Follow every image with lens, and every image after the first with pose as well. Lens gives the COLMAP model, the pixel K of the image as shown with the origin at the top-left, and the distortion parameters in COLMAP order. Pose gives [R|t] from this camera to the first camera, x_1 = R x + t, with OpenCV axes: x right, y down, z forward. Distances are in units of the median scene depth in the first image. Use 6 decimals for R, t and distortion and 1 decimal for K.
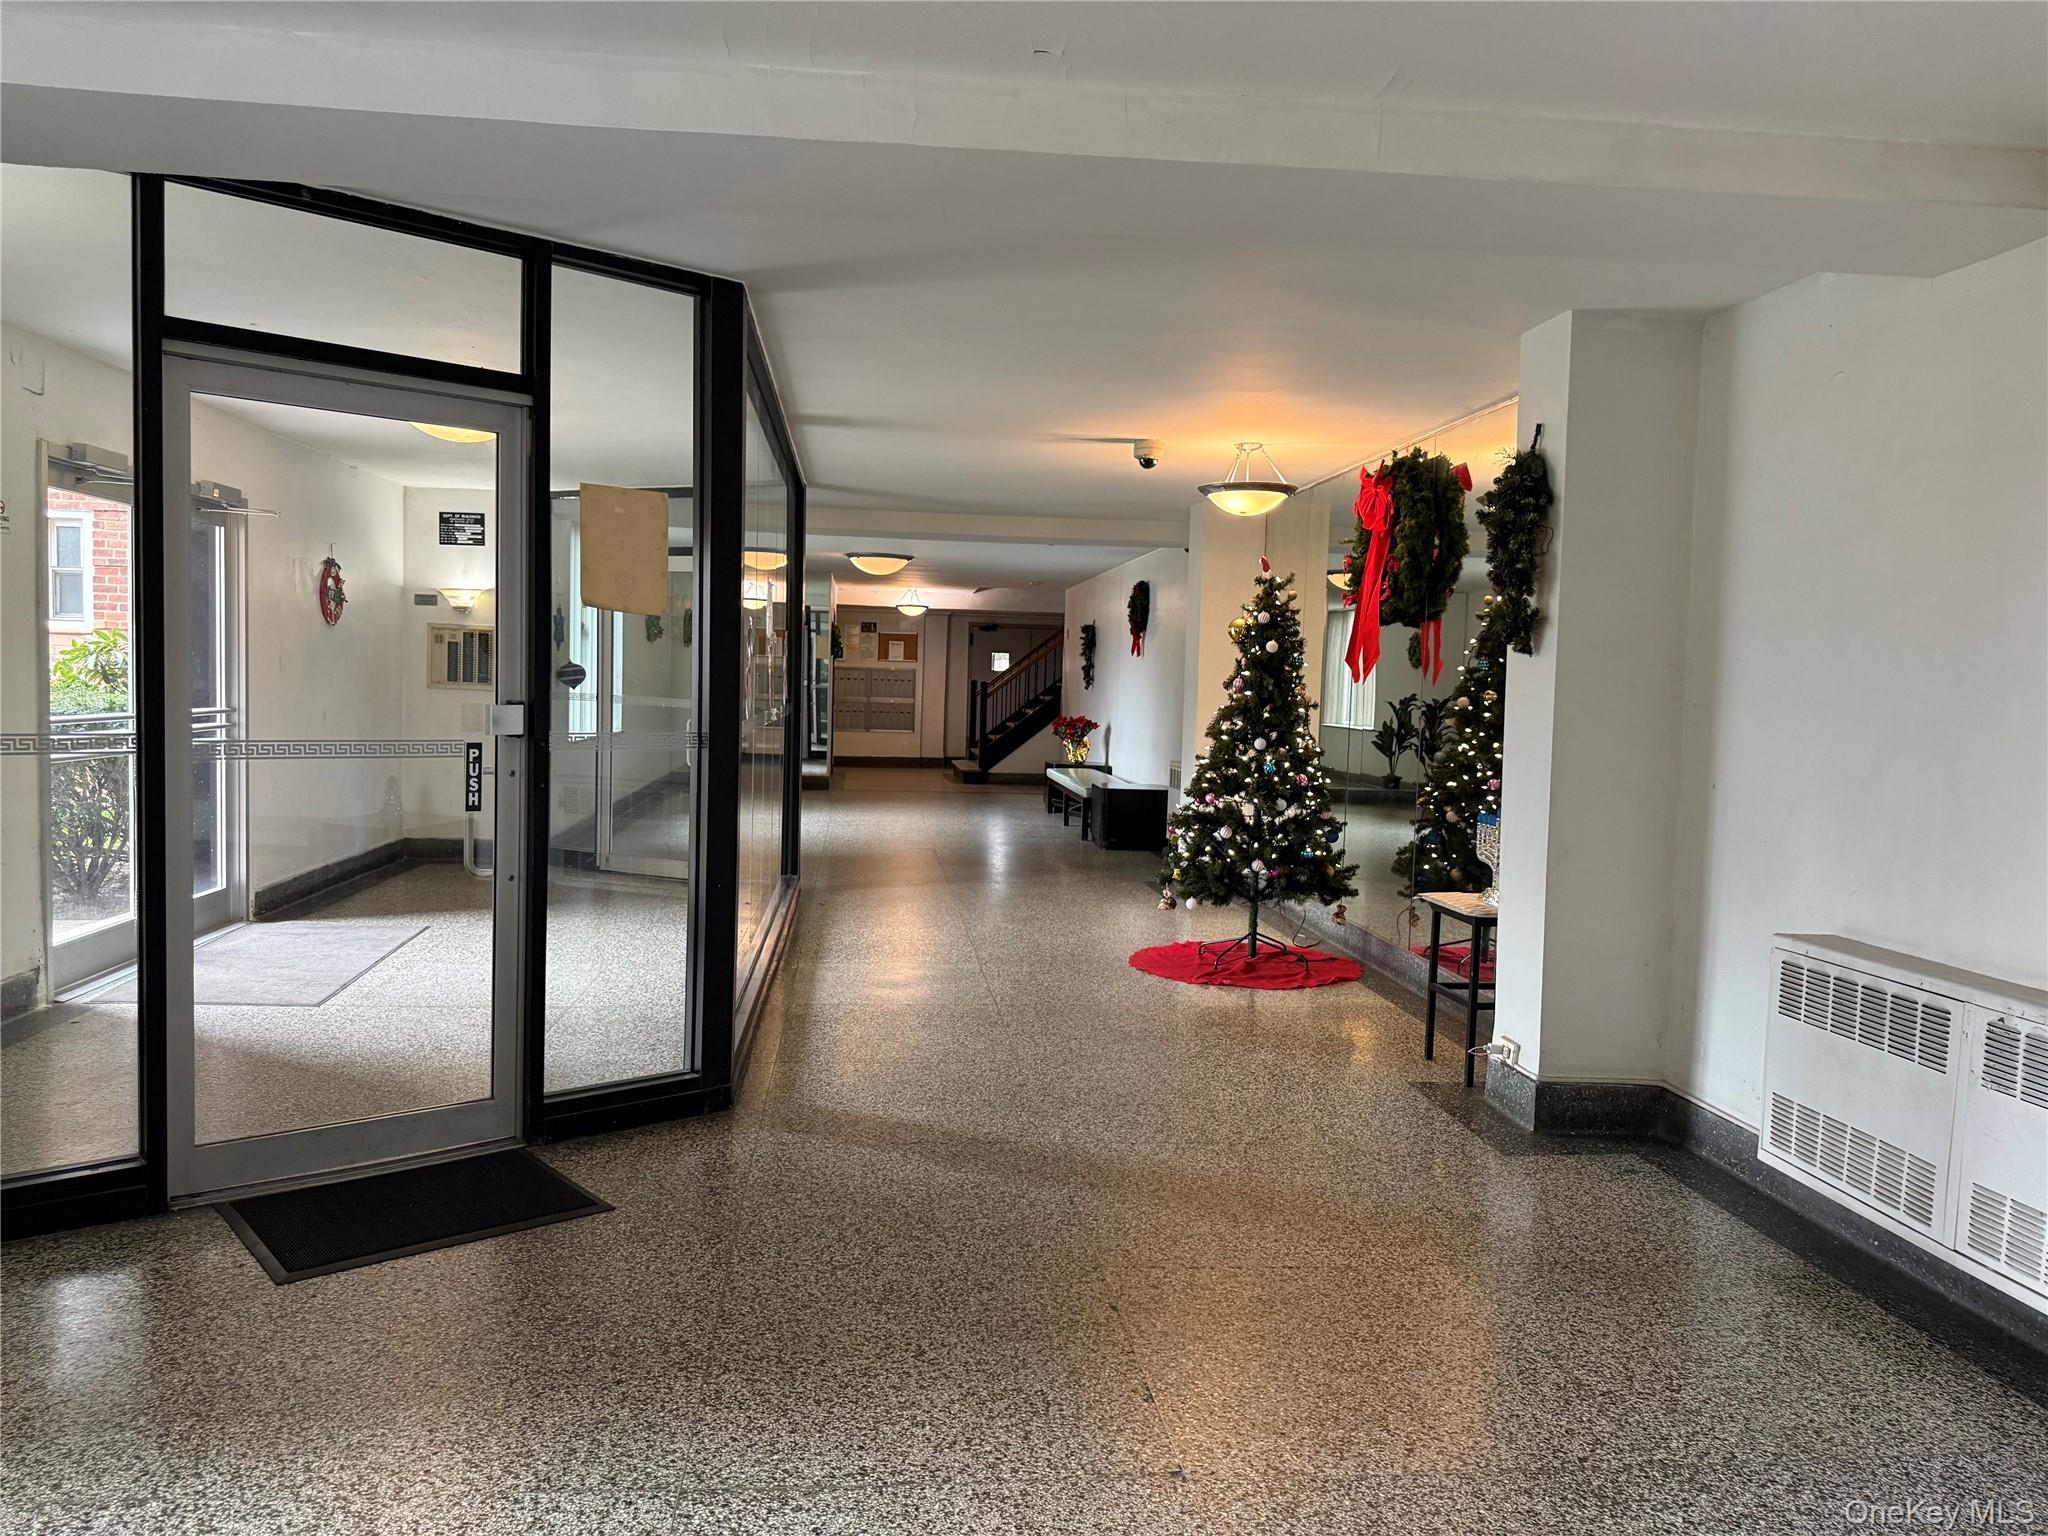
lens RADIAL K [[1452.0, 0, 993.5], [0, 1452.0, 770.2], [0, 0, 1]] dist [0.119892, -0.213327]
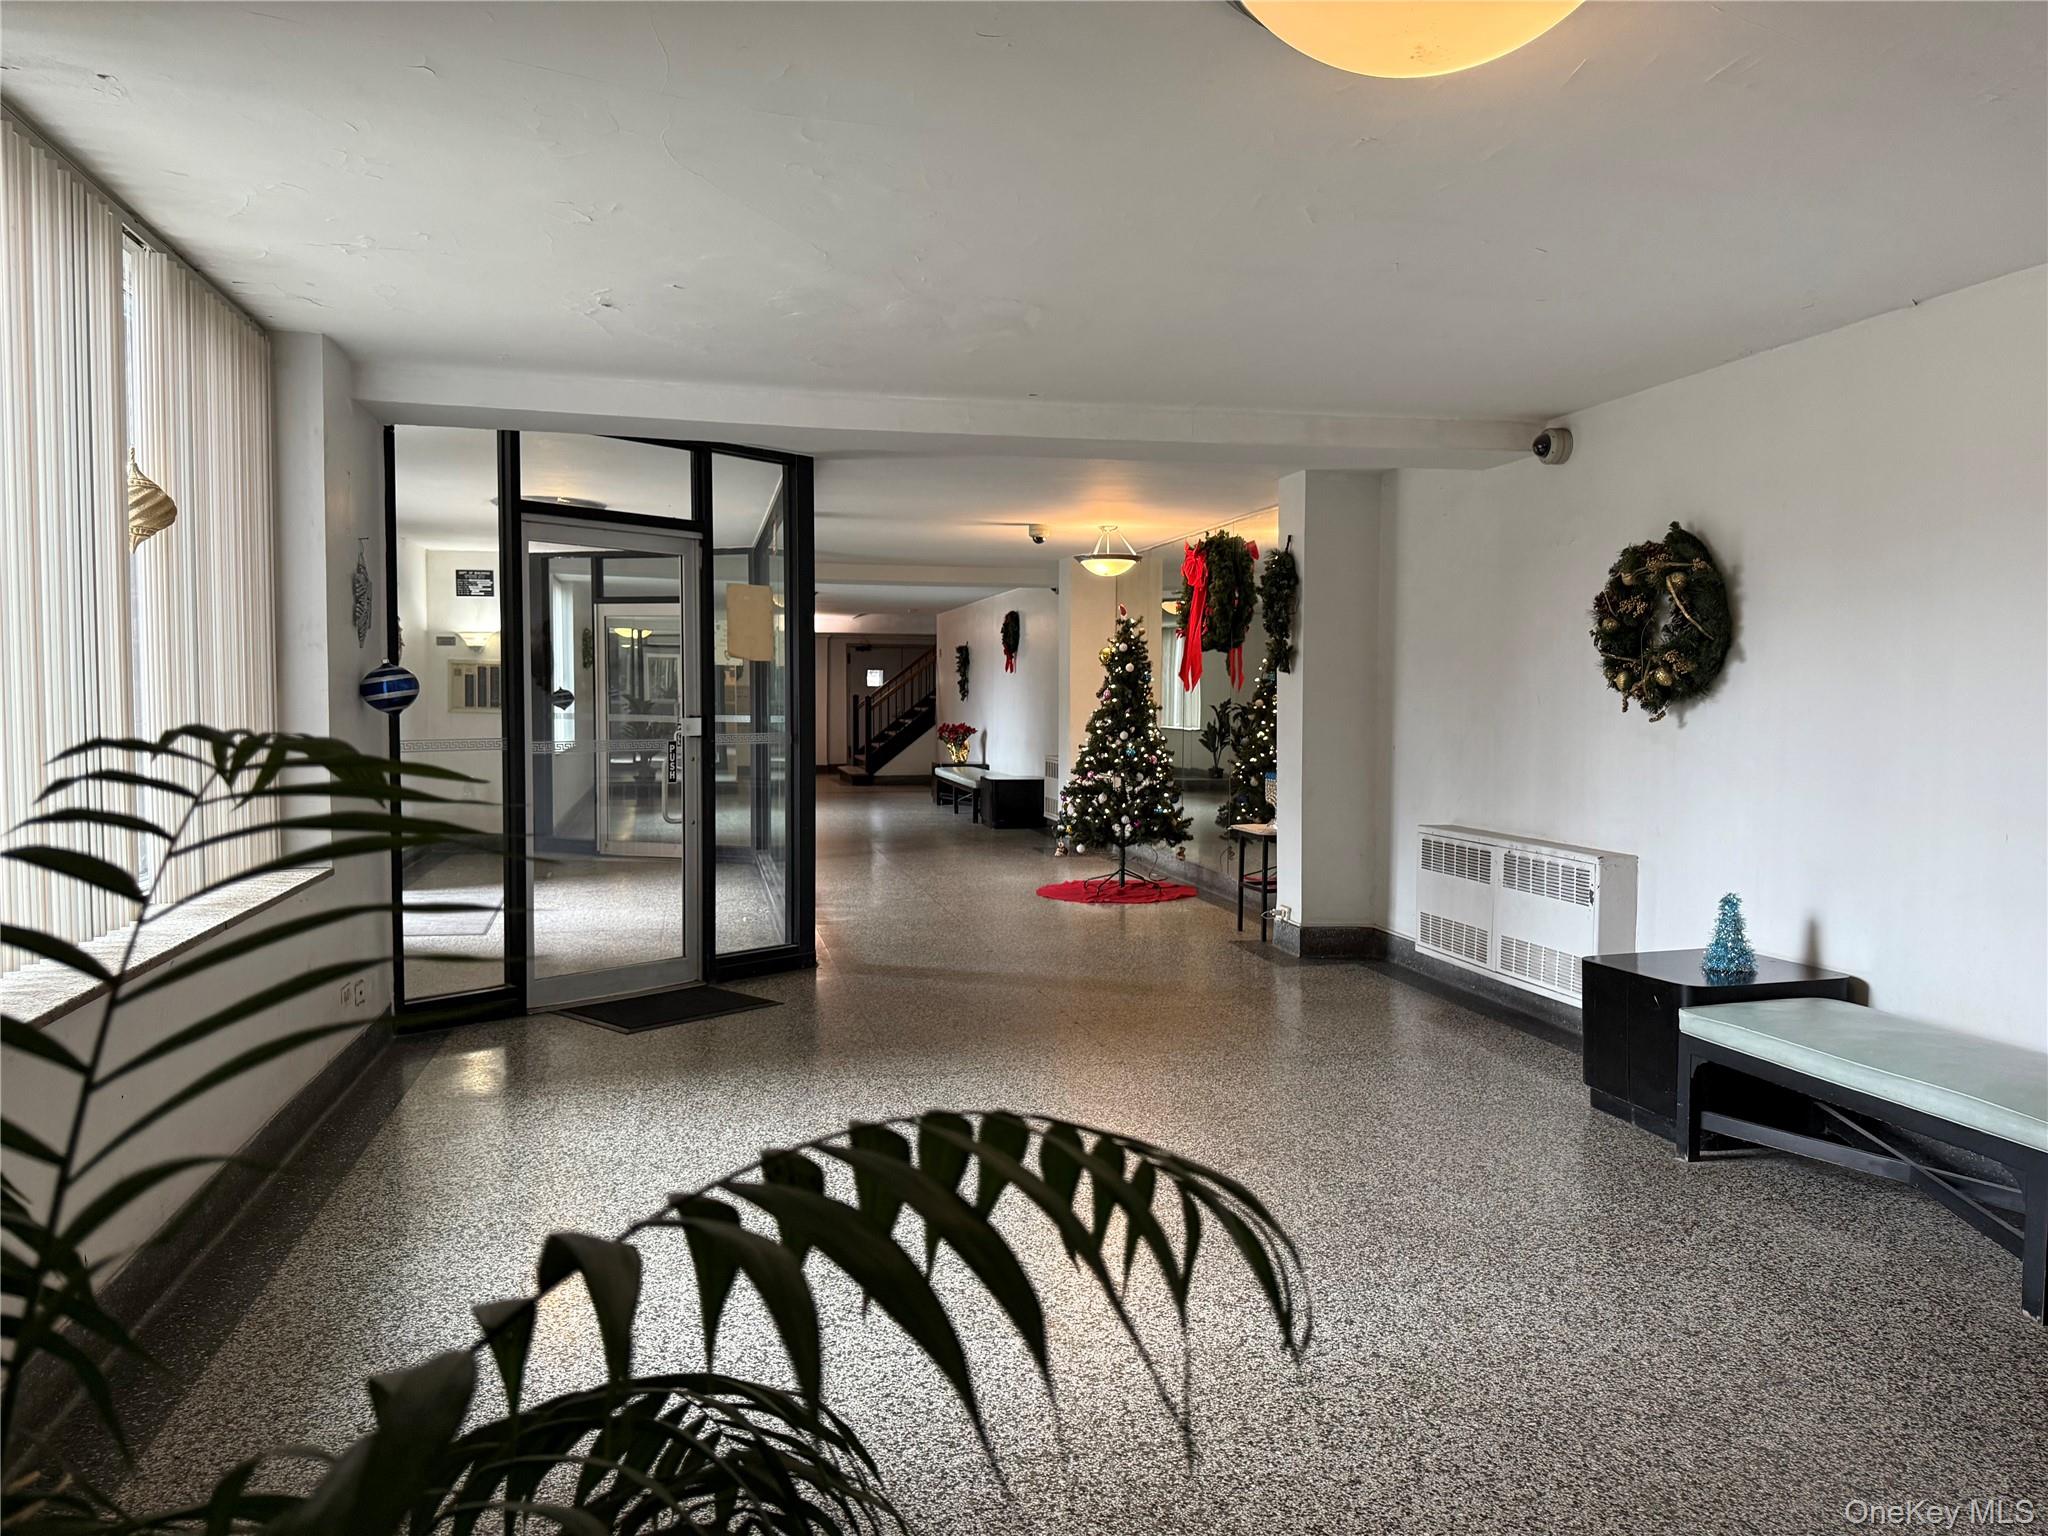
lens RADIAL K [[1459.1, 0, 1024.0], [0, 1459.1, 768.0], [0, 0, 1]] dist [0.060995, -0.074628]
pose [[0.990575, -0.030536, 0.133527, -0.103630], [0.031830, 0.999465, -0.007567, 0.021038], [-0.133225, 0.011746, 0.991016, -0.395557]]
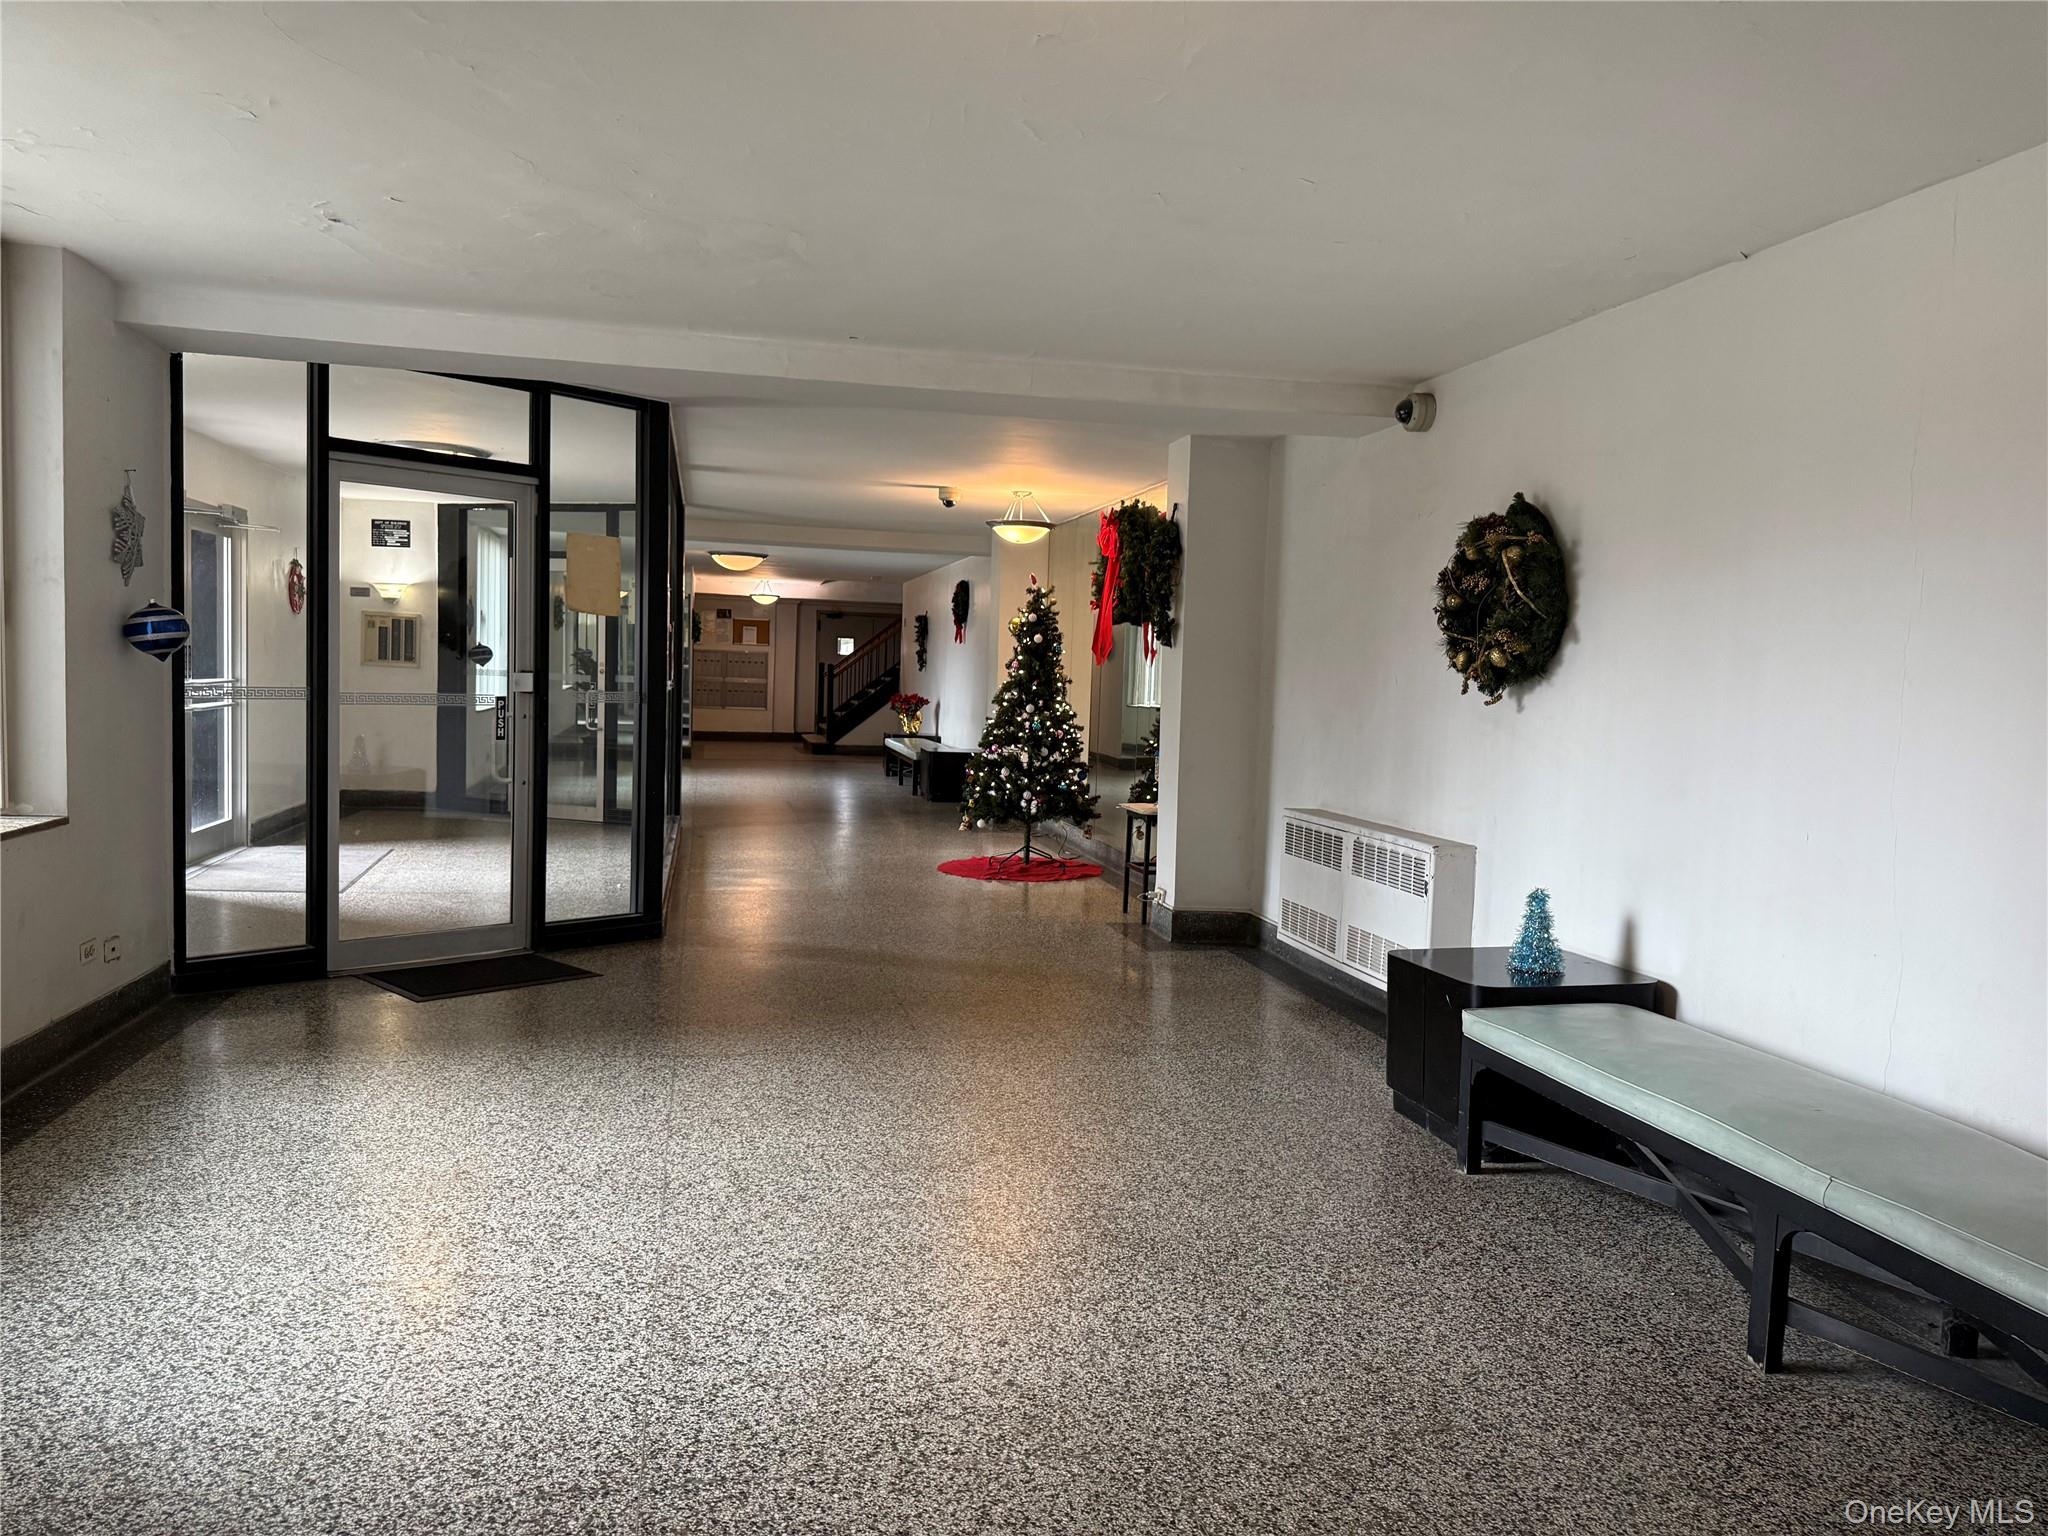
lens RADIAL K [[1455.2, 0, 1024.0], [0, 1455.2, 768.0], [0, 0, 1]] dist [0.087306, -0.154278]
pose [[0.992294, -0.002561, 0.123876, 0.005059], [0.001470, 0.999959, 0.008901, 0.025649], [-0.123894, -0.008650, 0.992258, -0.367120]]
